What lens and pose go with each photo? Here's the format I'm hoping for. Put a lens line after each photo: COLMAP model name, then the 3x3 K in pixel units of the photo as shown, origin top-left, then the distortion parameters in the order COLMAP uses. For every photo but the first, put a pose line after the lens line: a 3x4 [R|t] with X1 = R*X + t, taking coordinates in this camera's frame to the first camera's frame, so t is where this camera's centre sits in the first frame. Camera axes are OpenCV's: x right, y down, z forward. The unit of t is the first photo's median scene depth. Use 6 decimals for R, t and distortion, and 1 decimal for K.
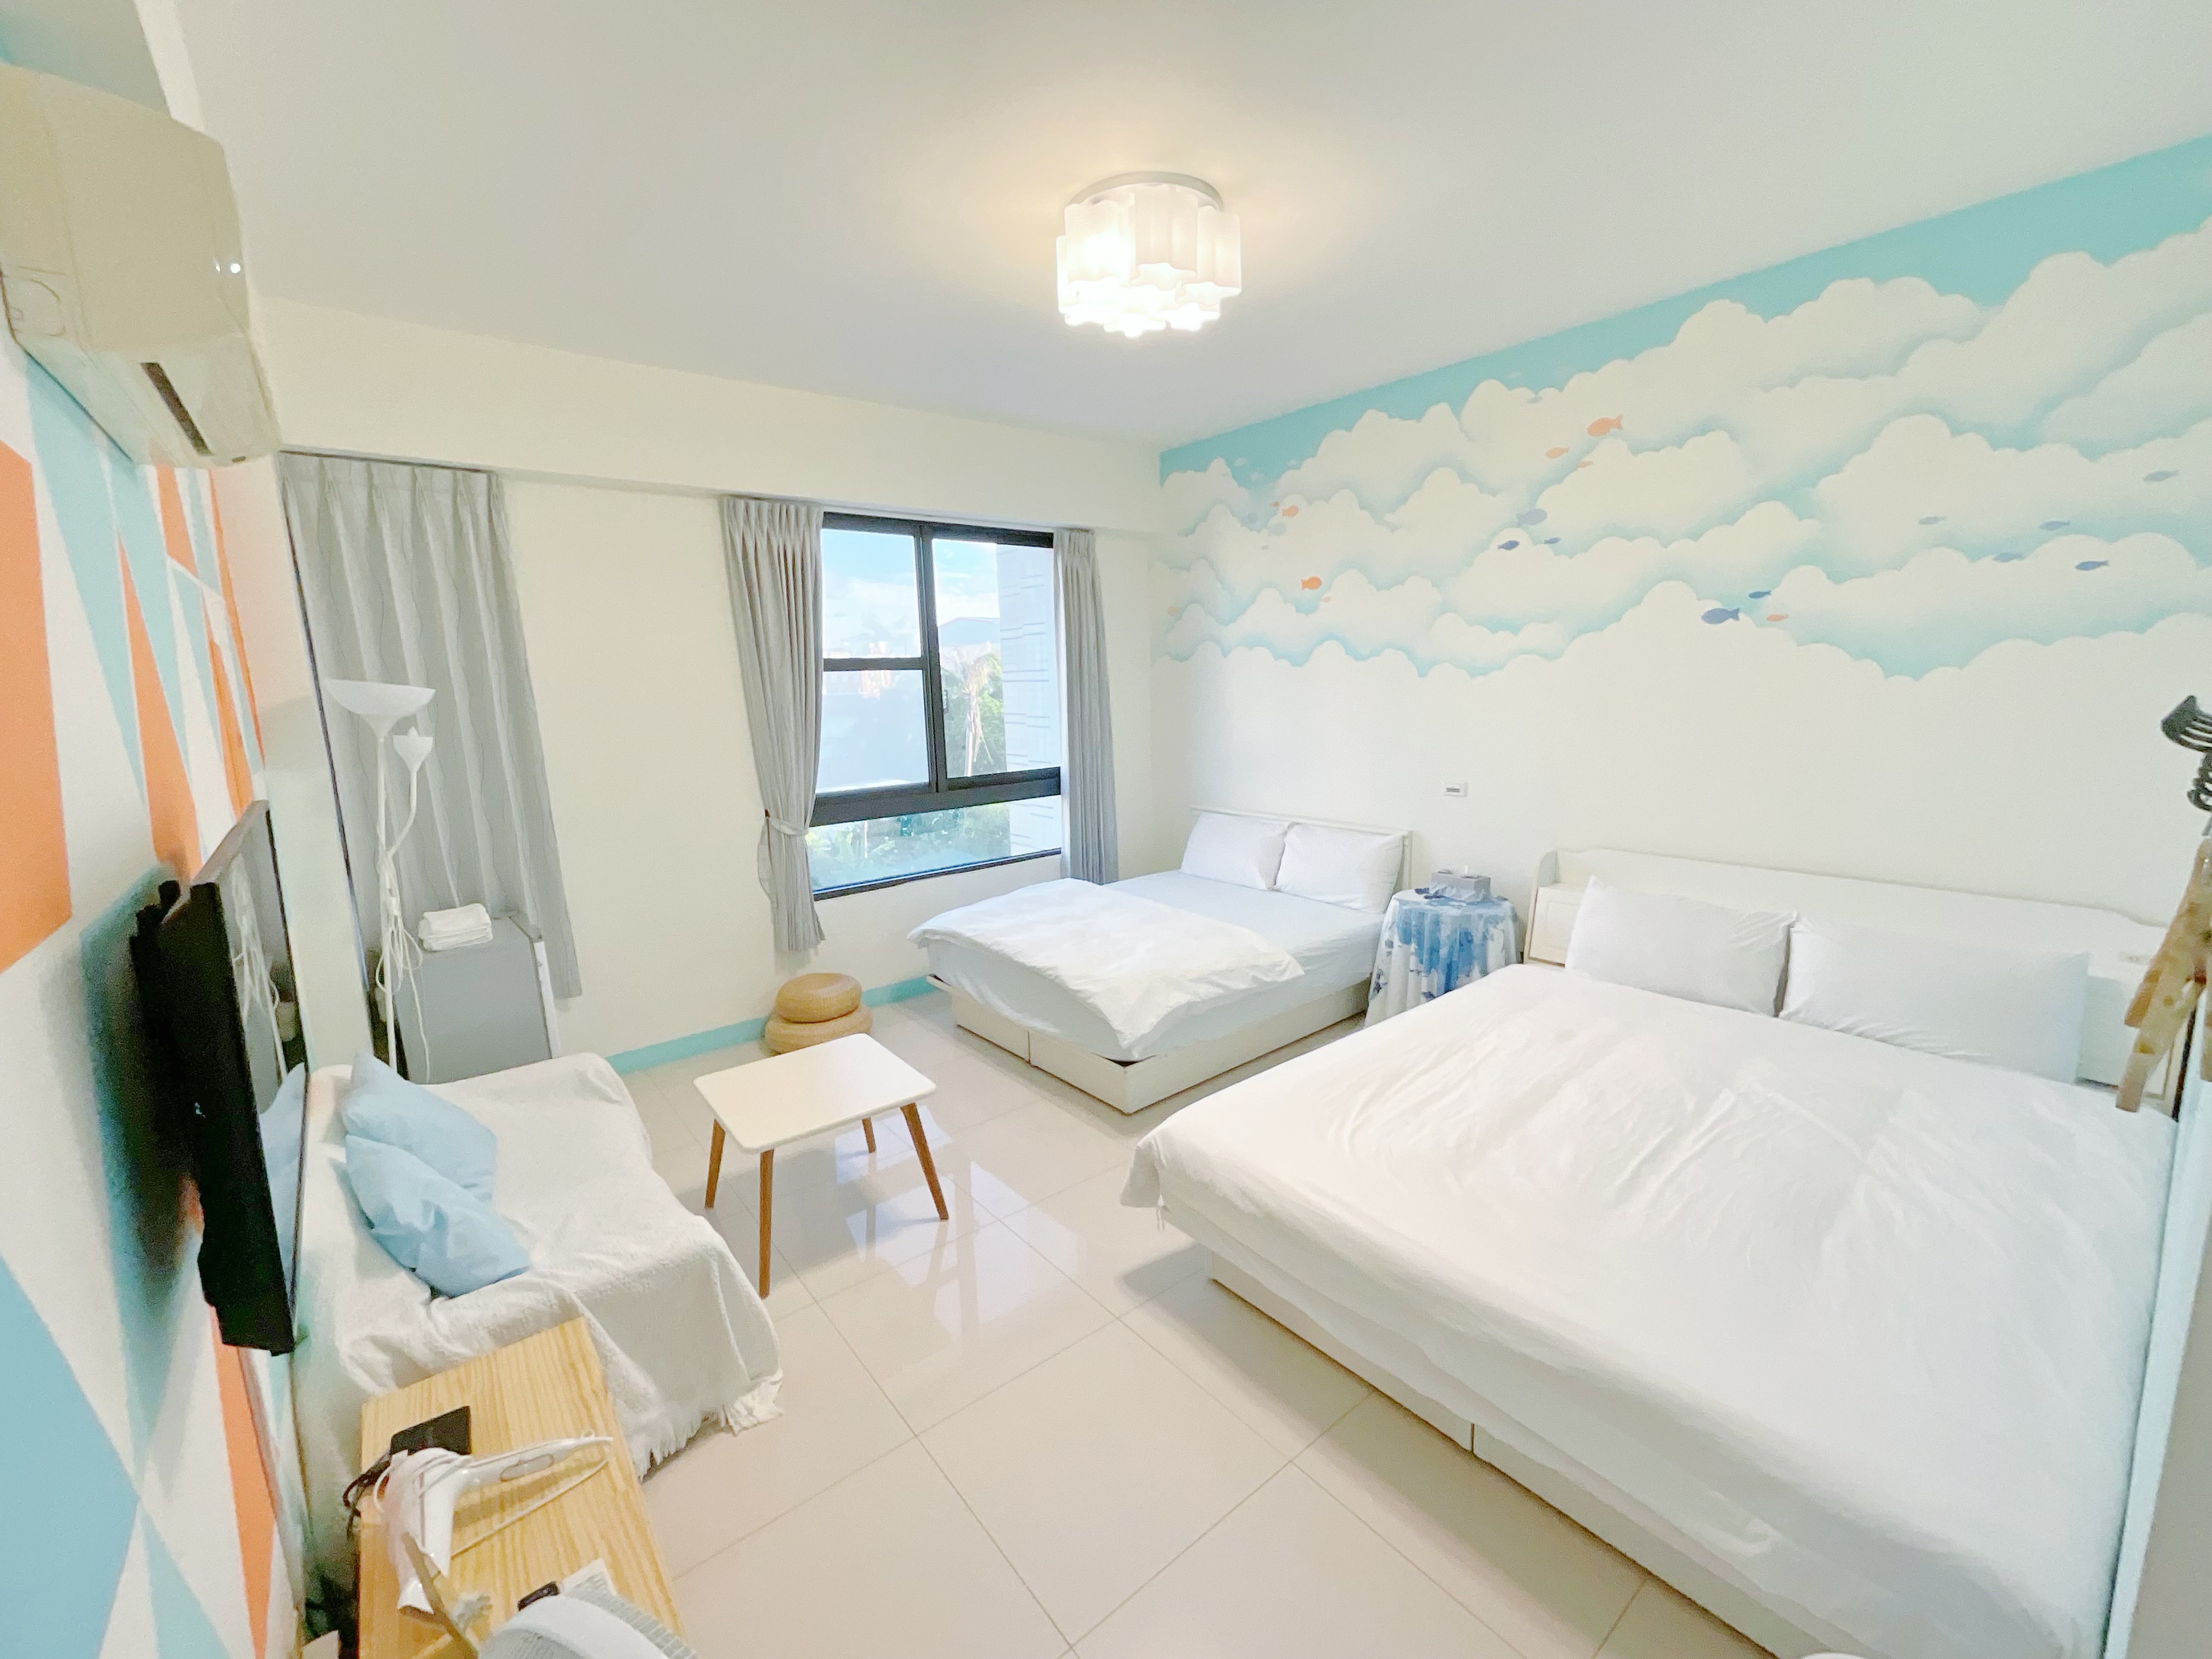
lens RADIAL K [[902.6, 0, 1106.0], [0, 902.6, 829.5], [0, 0, 1]] dist [0.000853, 0.000230]
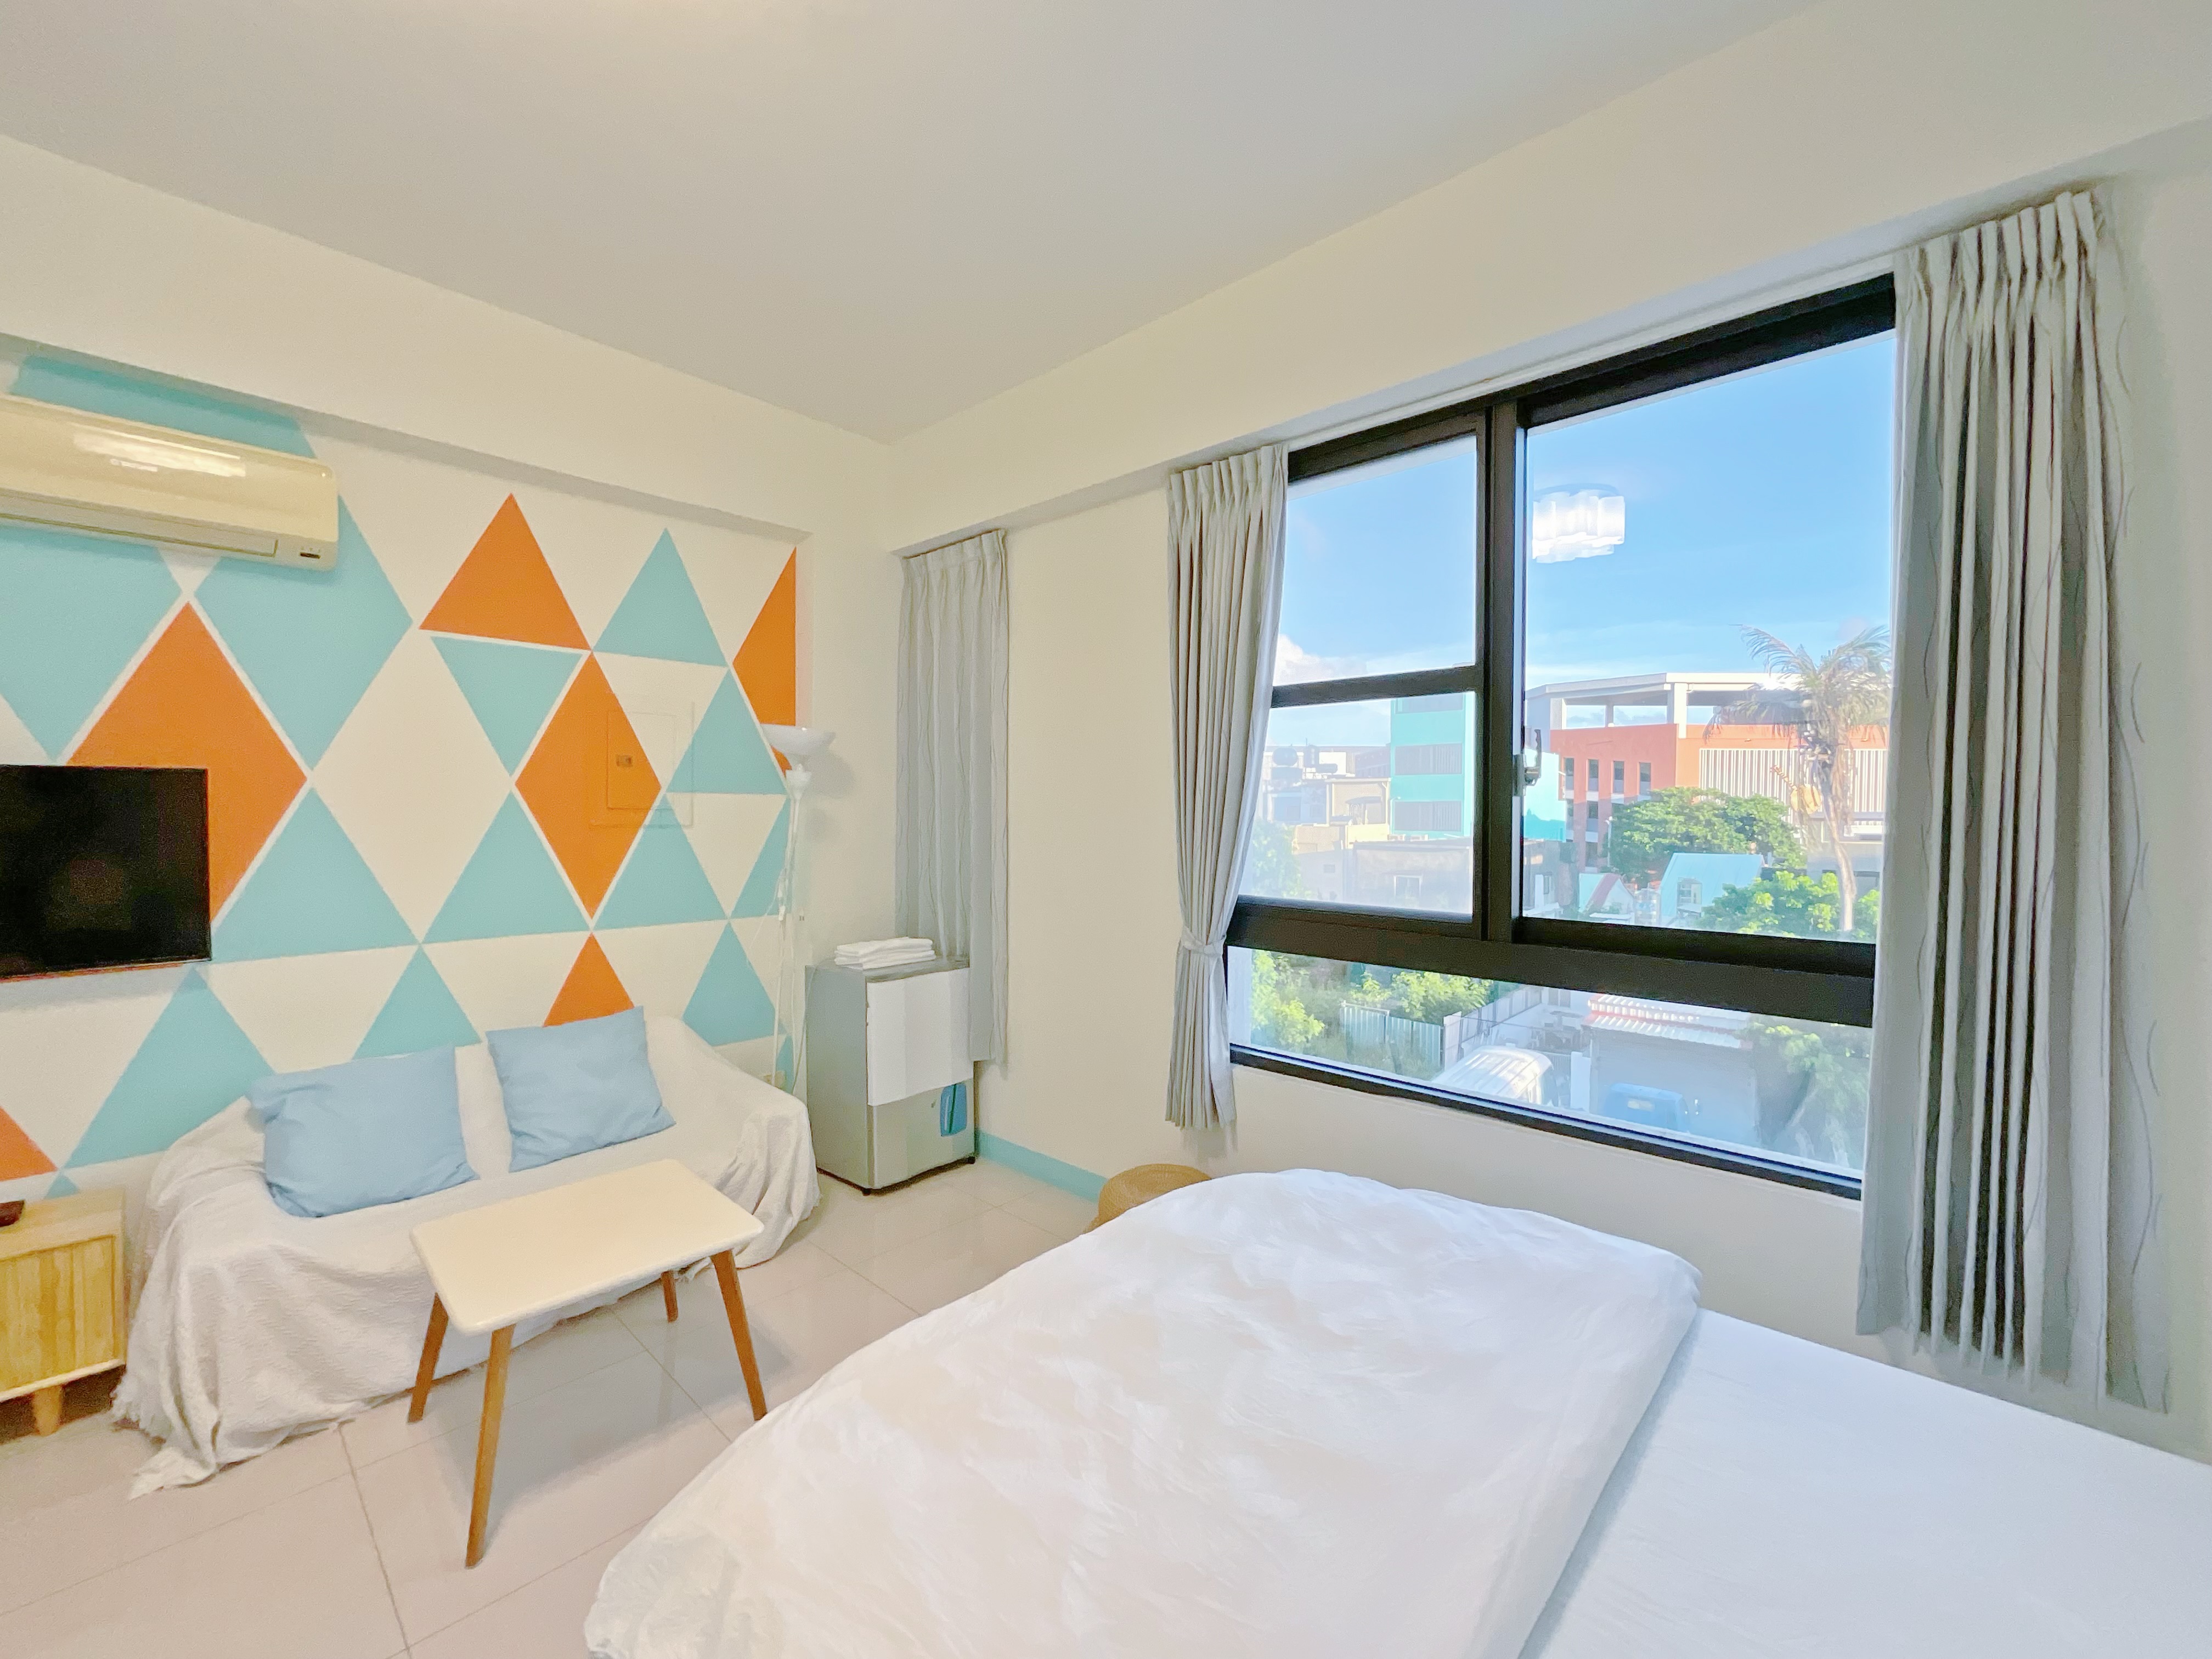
lens RADIAL K [[902.6, 0, 1106.0], [0, 902.6, 829.5], [0, 0, 1]] dist [0.000853, 0.000230]
pose [[0.153964, 0.056457, -0.986462, 0.273247], [-0.166914, 0.985504, 0.030351, -0.084518], [0.973876, 0.159981, 0.161156, 0.742415]]
